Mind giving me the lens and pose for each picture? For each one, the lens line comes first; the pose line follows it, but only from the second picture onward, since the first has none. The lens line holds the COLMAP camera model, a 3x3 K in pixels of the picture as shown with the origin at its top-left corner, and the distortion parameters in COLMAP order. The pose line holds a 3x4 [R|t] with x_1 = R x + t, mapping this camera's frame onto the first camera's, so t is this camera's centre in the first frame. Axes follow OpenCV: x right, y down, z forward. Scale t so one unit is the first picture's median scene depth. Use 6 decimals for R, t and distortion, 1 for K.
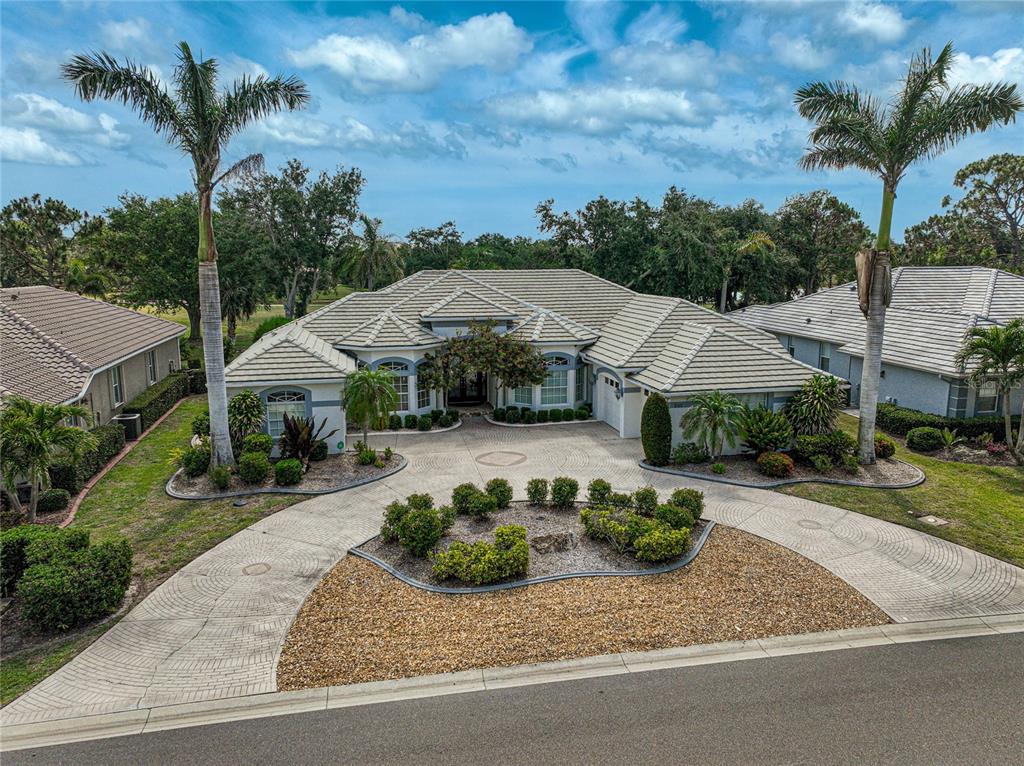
lens RADIAL K [[722.6, 0, 512.0], [0, 722.6, 383.0], [0, 0, 1]] dist [-0.006266, 0.019839]
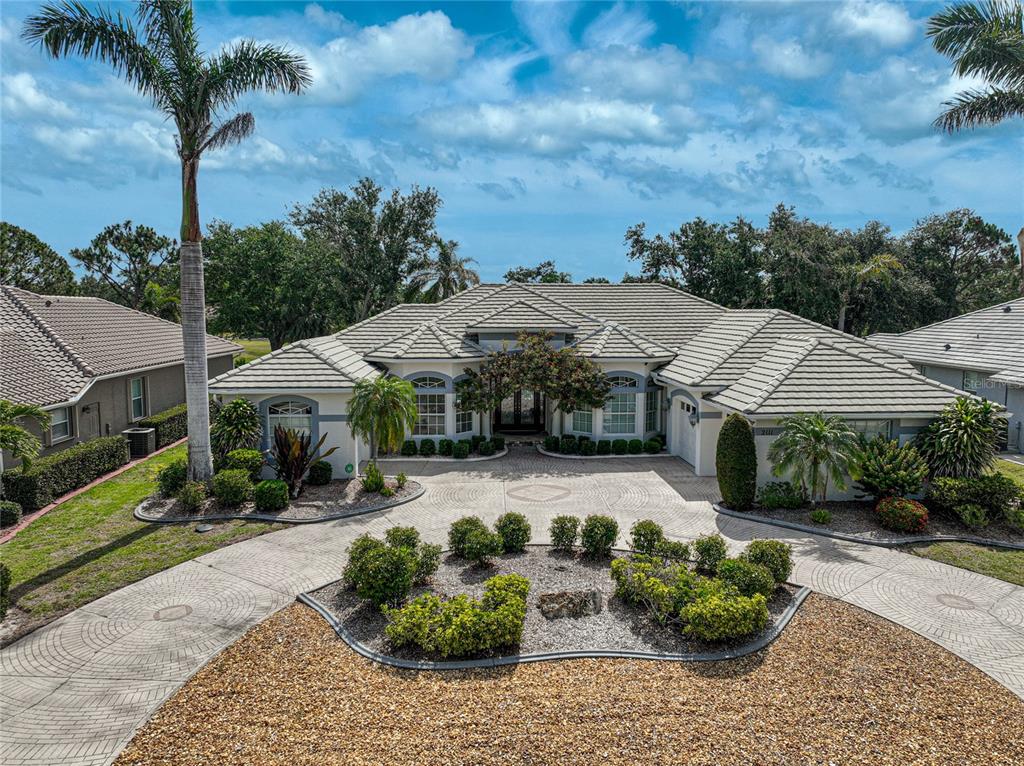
lens RADIAL K [[722.6, 0, 512.0], [0, 722.6, 383.0], [0, 0, 1]] dist [-0.006266, 0.019839]
pose [[0.988401, 0.020991, -0.150407, 0.076145], [-0.031392, 0.997251, -0.067114, 0.038489], [0.148585, 0.071057, 0.986343, 0.196716]]
